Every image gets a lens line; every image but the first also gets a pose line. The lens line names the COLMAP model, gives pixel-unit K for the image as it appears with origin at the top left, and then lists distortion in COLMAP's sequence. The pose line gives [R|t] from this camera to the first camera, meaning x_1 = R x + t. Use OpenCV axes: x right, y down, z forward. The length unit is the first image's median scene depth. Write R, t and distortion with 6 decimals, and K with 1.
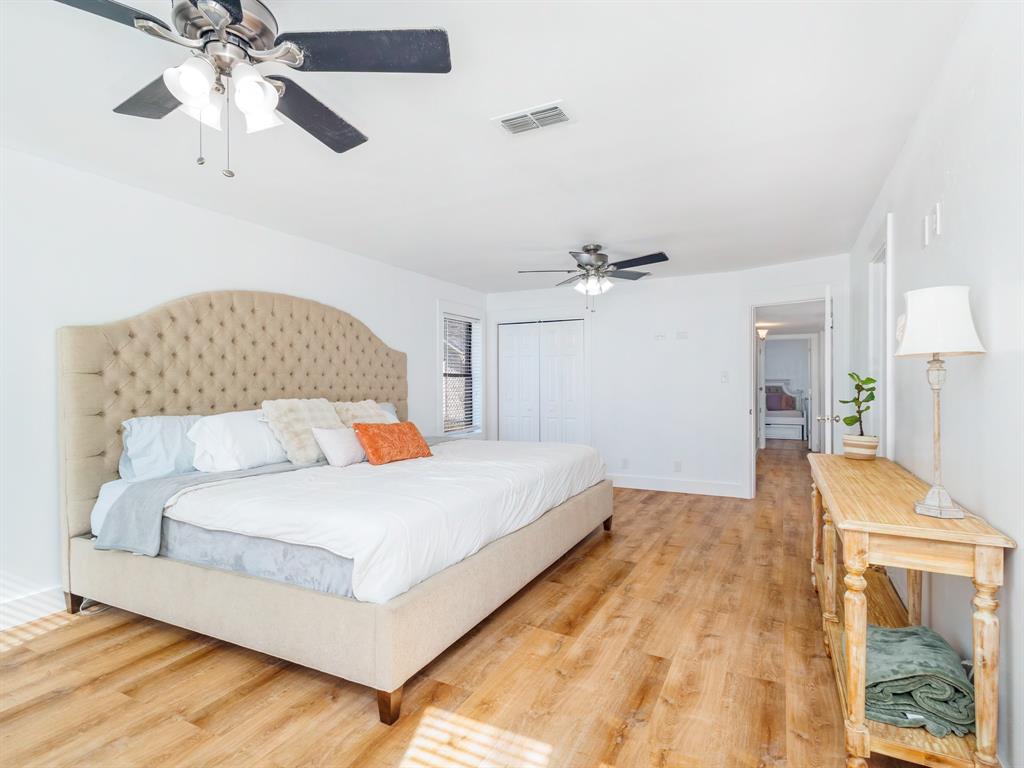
lens RADIAL K [[530.4, 0, 515.9], [0, 530.4, 385.5], [0, 0, 1]] dist [0.017418, -0.004674]
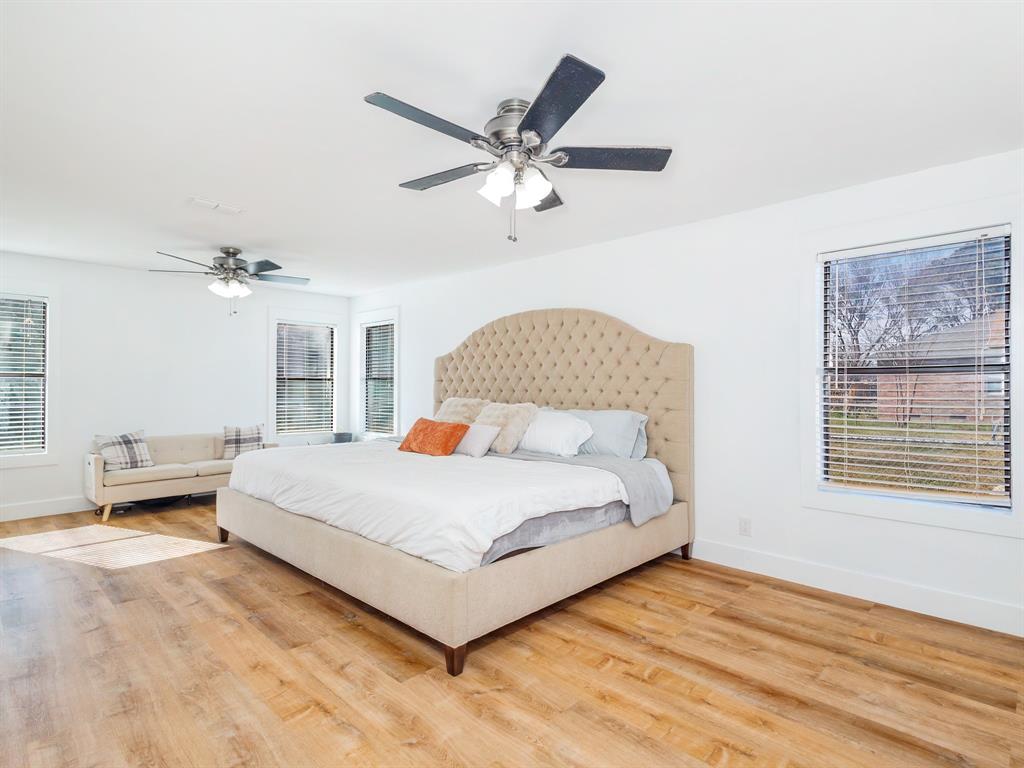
lens RADIAL K [[530.4, 0, 516.3], [0, 530.4, 383.0], [0, 0, 1]] dist [0.017418, -0.004674]
pose [[-0.296656, -0.000403, -0.954984, 0.897819], [-0.000392, 1.000000, -0.000300, -0.012555], [0.954984, 0.000285, -0.296656, 1.676246]]
